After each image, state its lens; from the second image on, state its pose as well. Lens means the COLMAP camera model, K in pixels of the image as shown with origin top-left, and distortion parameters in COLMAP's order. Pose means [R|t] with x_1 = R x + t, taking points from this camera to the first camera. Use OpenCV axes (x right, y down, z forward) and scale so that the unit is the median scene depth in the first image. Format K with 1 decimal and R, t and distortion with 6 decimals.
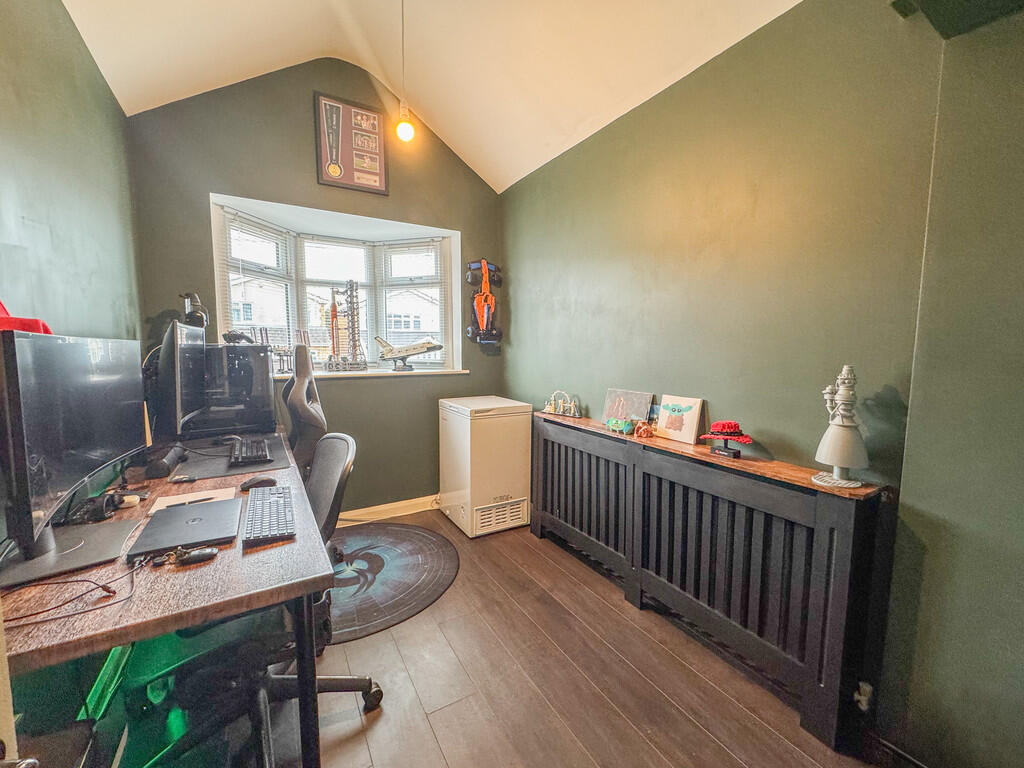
lens RADIAL K [[419.7, 0, 509.0], [0, 419.7, 382.7], [0, 0, 1]] dist [0.000436, -0.001312]
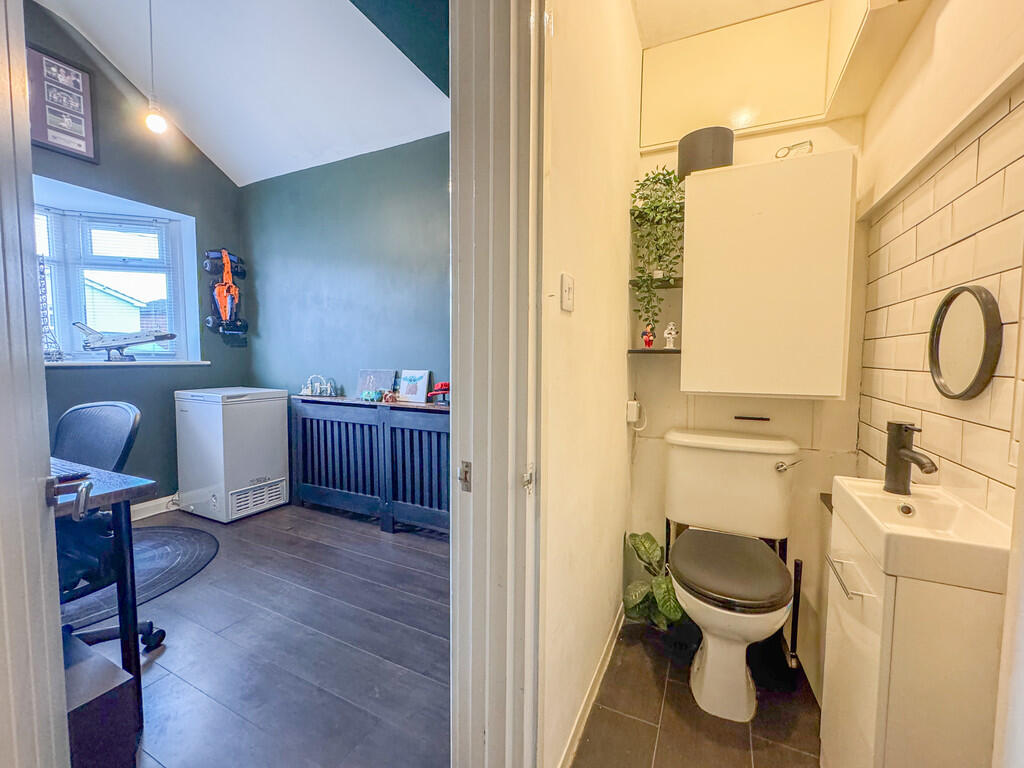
lens RADIAL K [[419.7, 0, 511.3], [0, 419.7, 385.5], [0, 0, 1]] dist [0.000436, -0.001312]
pose [[0.830520, -0.037118, 0.555750, -0.071905], [0.045781, 0.998950, -0.001697, 0.074198], [-0.555104, 0.026852, 0.831347, -0.238730]]
